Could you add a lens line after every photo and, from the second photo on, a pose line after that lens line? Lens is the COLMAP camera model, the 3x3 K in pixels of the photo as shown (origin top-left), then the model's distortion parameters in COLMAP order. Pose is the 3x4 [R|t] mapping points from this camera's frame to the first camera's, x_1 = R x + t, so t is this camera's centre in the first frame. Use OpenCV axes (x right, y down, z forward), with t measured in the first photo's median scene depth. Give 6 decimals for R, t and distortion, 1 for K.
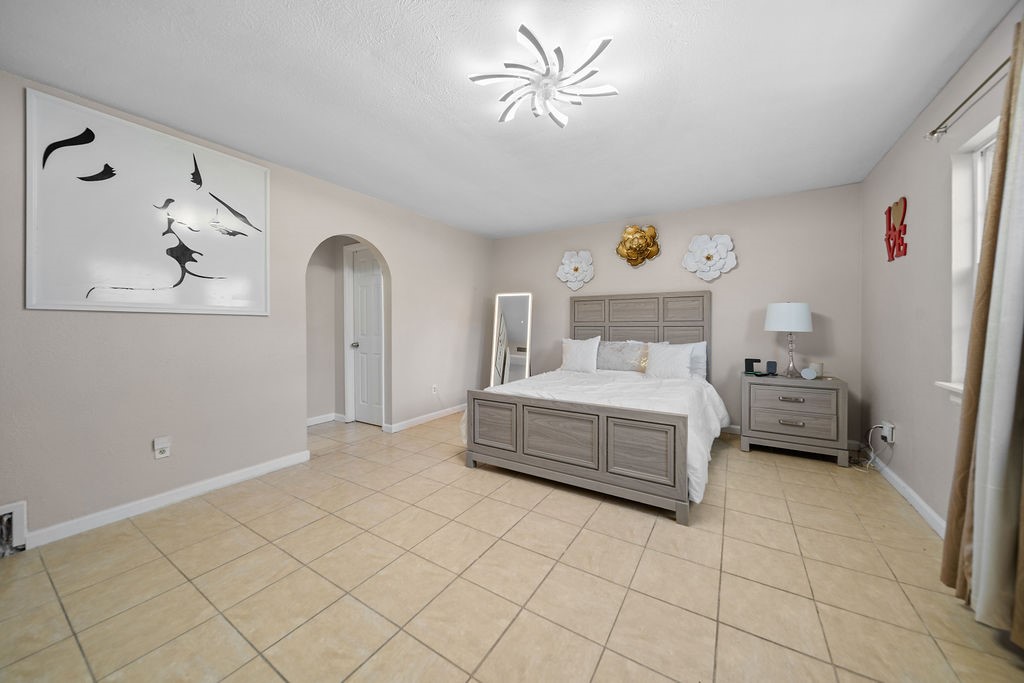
lens RADIAL K [[356.7, 0, 509.3], [0, 356.7, 332.0], [0, 0, 1]] dist [-0.002231, -0.000626]
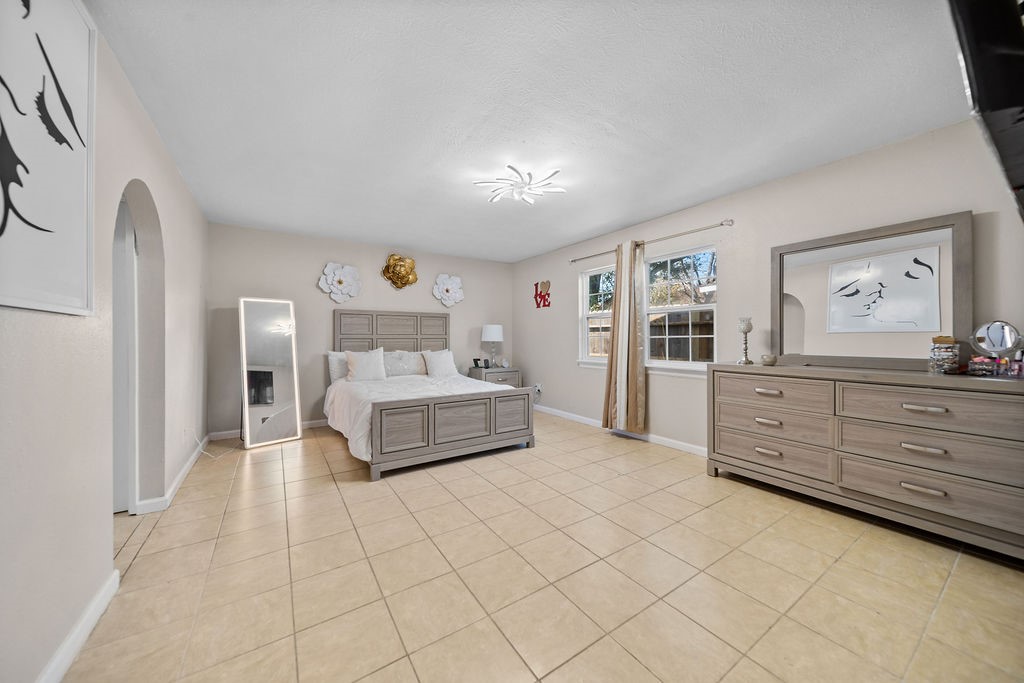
lens RADIAL K [[356.7, 0, 506.9], [0, 356.7, 339.1], [0, 0, 1]] dist [-0.002231, -0.000626]
pose [[0.411633, -0.001797, 0.911348, -0.742427], [0.015812, 0.999862, -0.005170, -0.002584], [-0.911212, 0.016538, 0.411605, 0.219742]]
